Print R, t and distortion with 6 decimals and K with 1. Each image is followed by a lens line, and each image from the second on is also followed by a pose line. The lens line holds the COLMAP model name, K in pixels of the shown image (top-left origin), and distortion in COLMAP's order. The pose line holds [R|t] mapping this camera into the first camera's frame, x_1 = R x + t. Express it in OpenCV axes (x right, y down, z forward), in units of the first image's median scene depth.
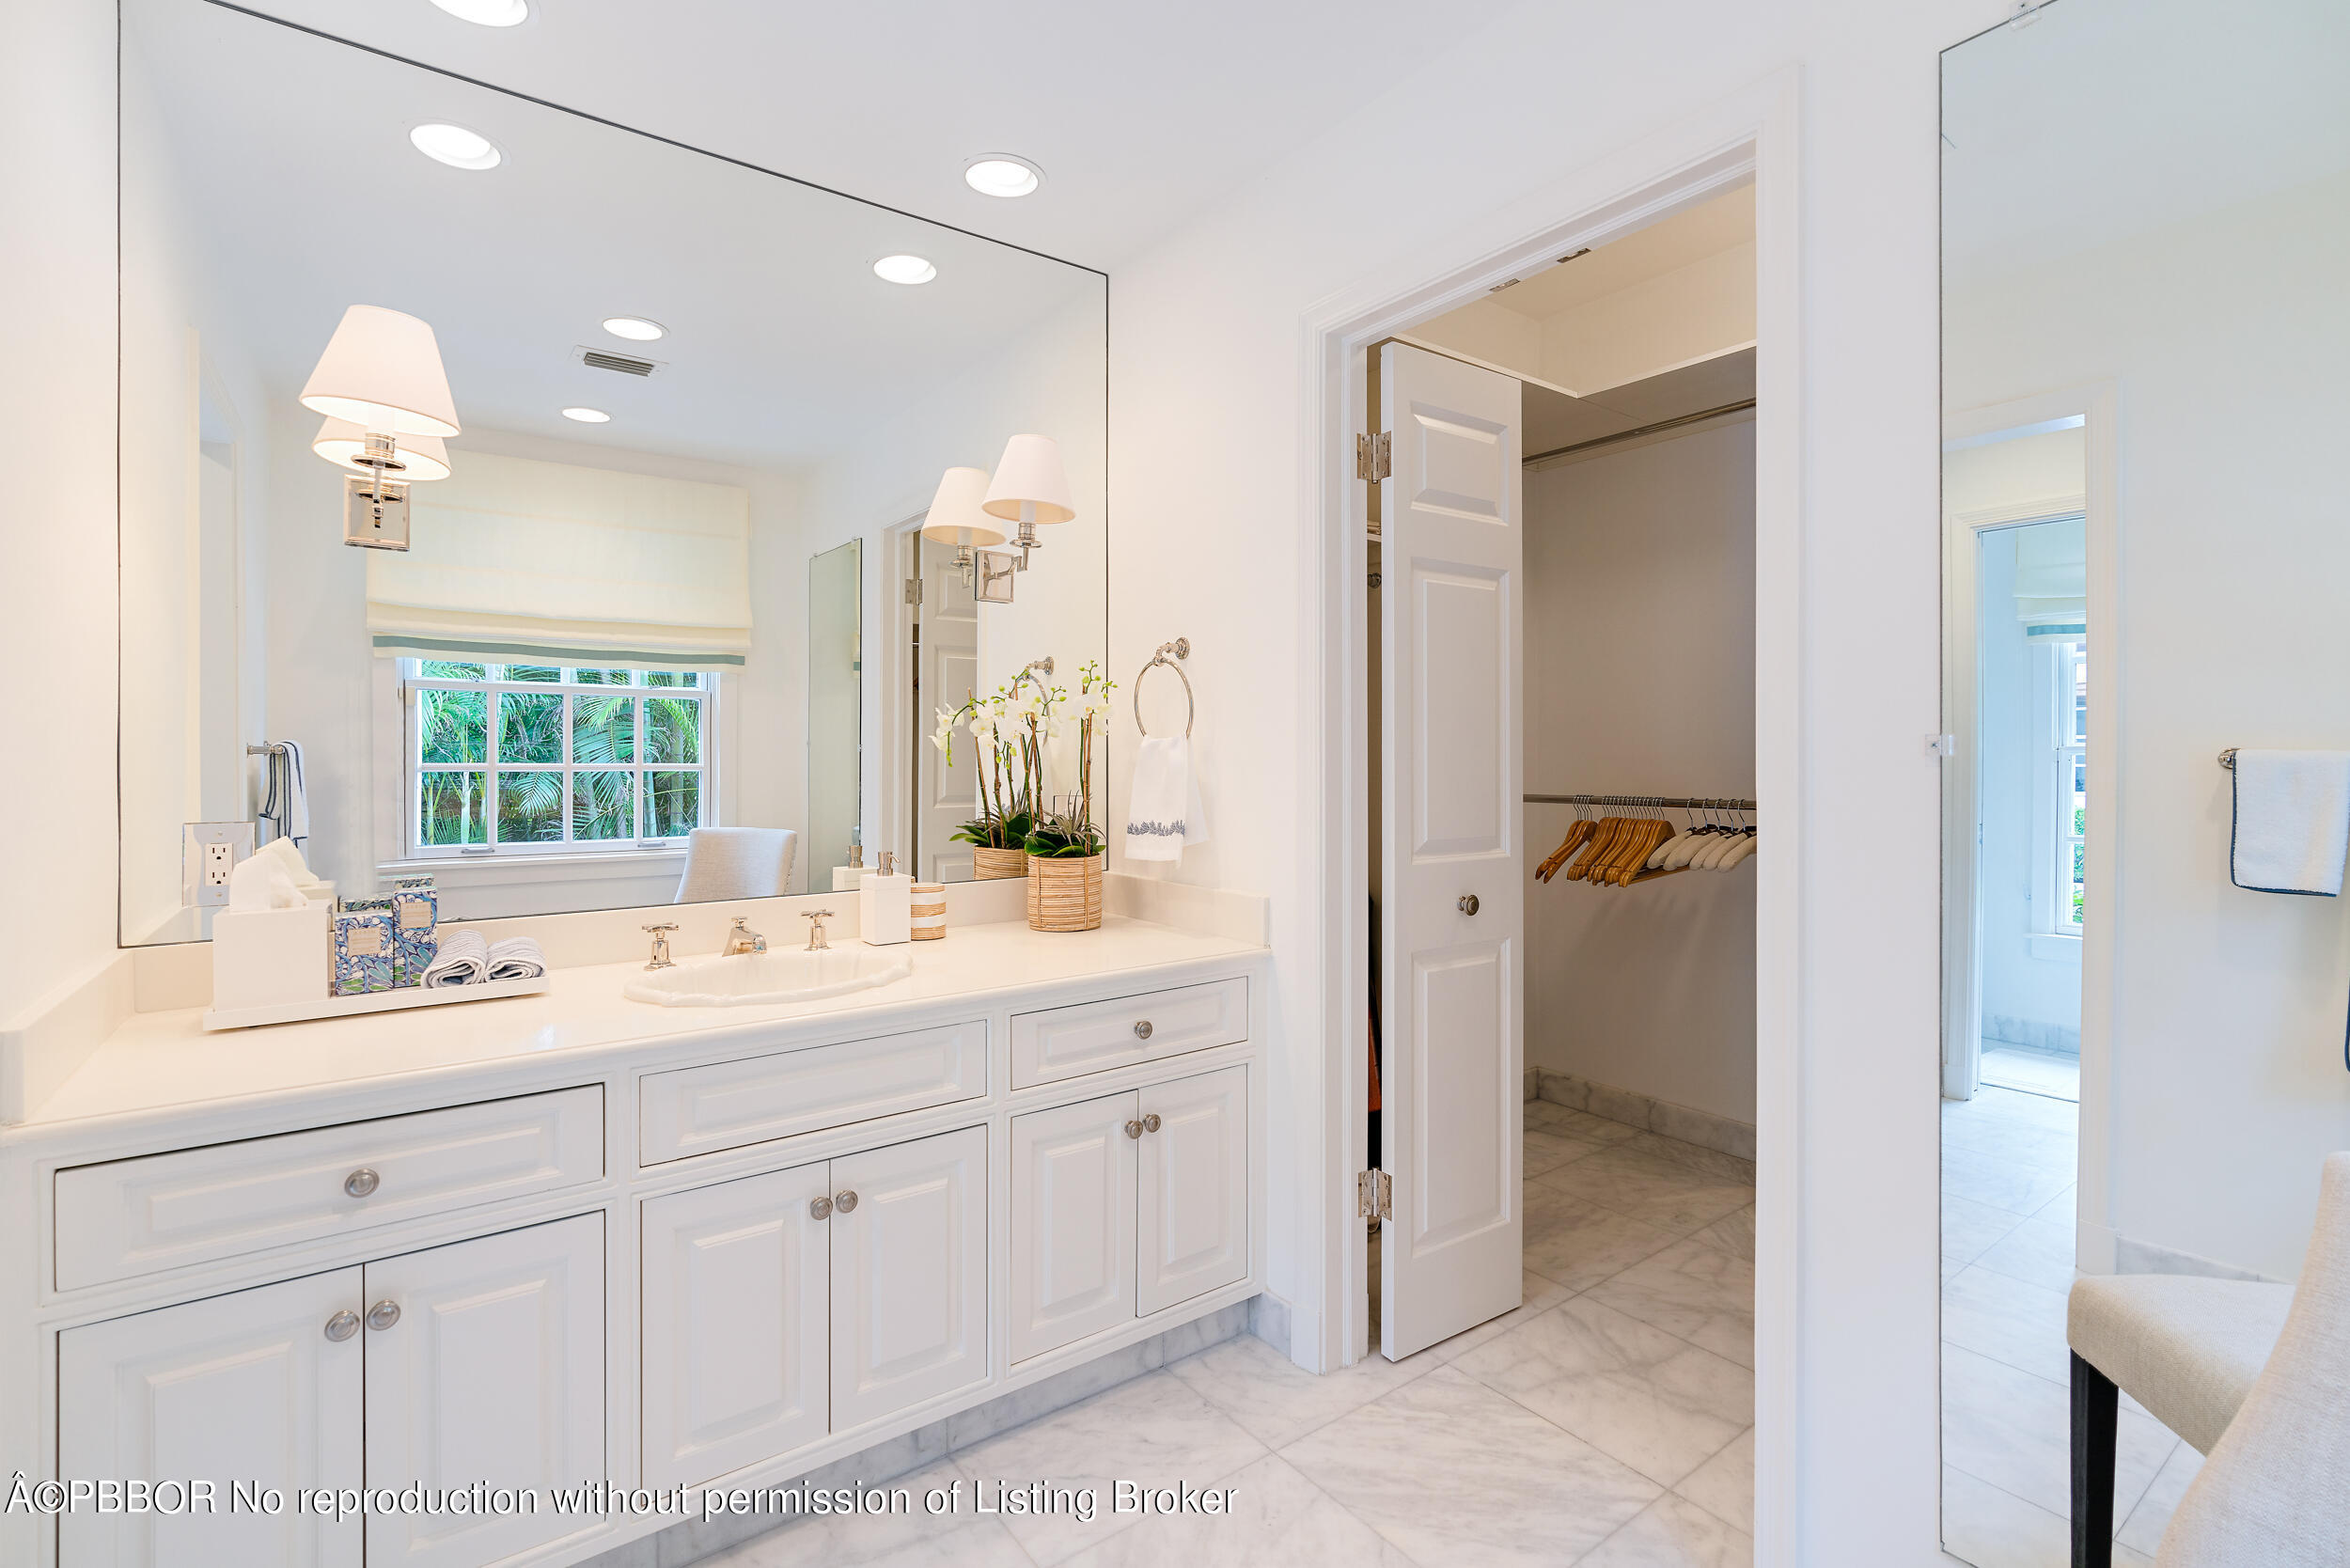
lens RADIAL K [[1067.3, 0, 1164.4], [0, 1067.3, 774.9], [0, 0, 1]] dist [-0.006992, 0.001648]
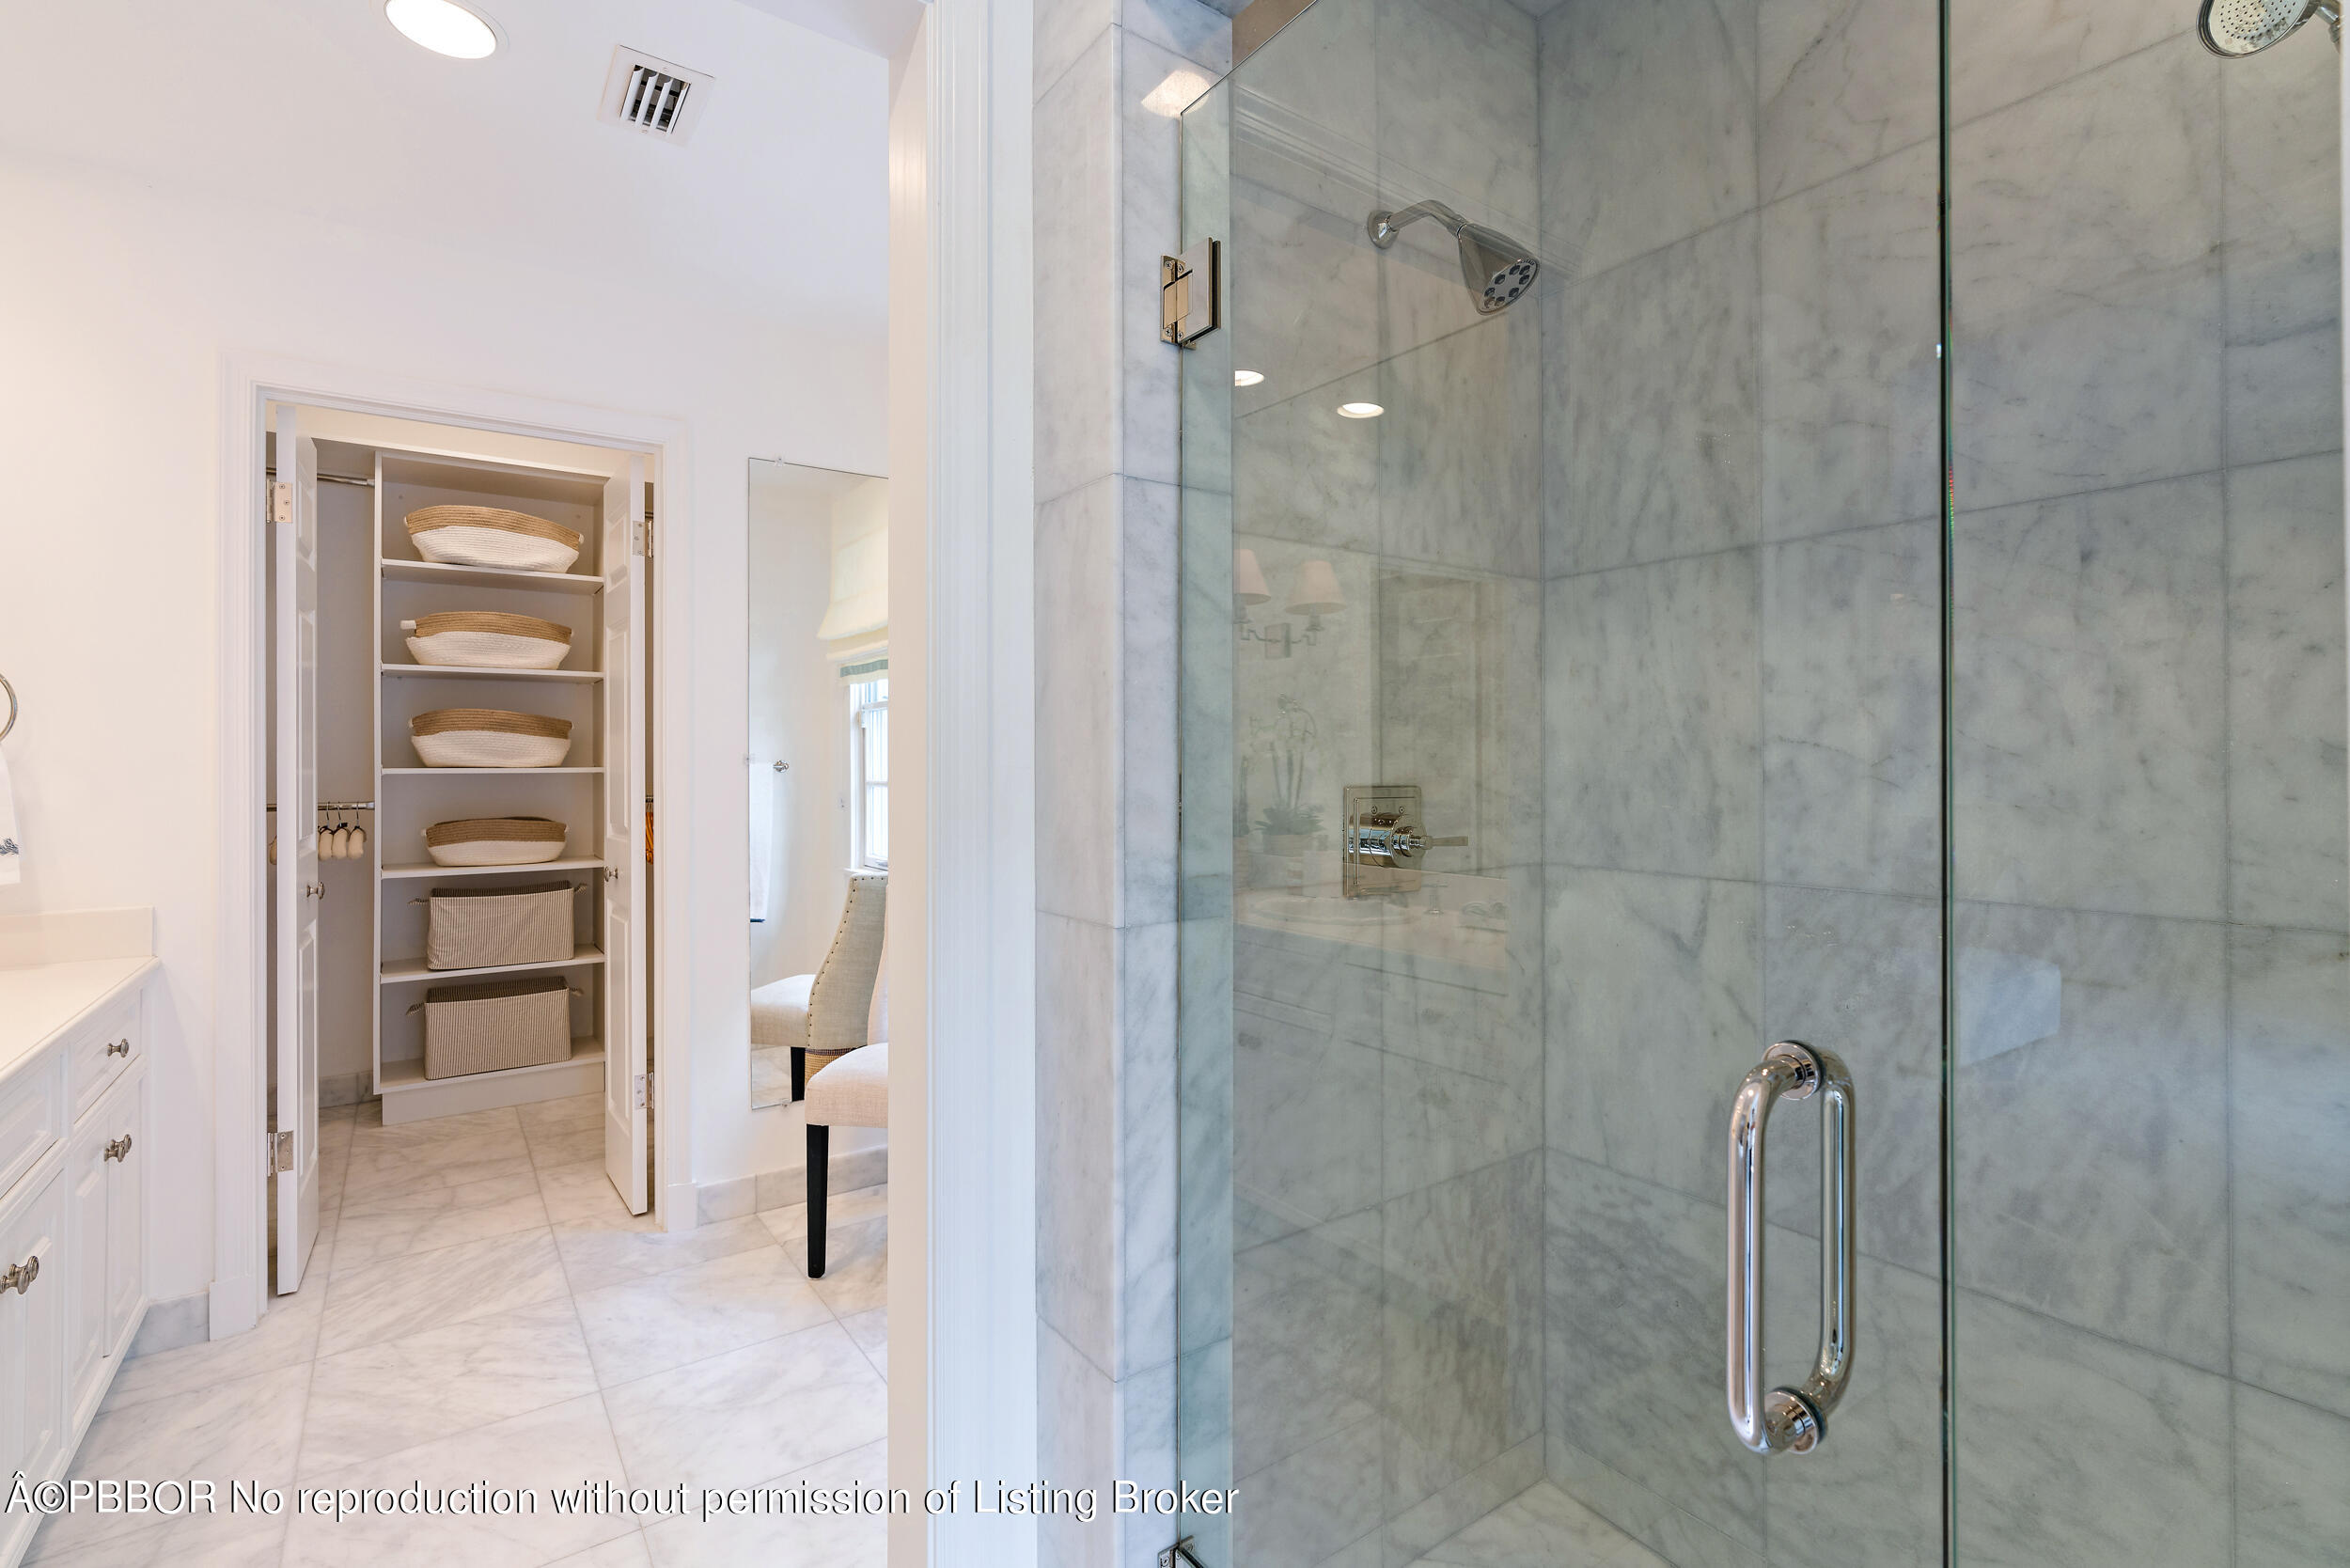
lens RADIAL K [[1067.3, 0, 1172.9], [0, 1067.3, 780.5], [0, 0, 1]] dist [-0.006992, 0.001648]
pose [[-0.000089, -0.004017, 0.999992, -0.974457], [0.017416, 0.999840, 0.004018, 0.009589], [-0.999848, 0.017416, -0.000019, 0.040298]]
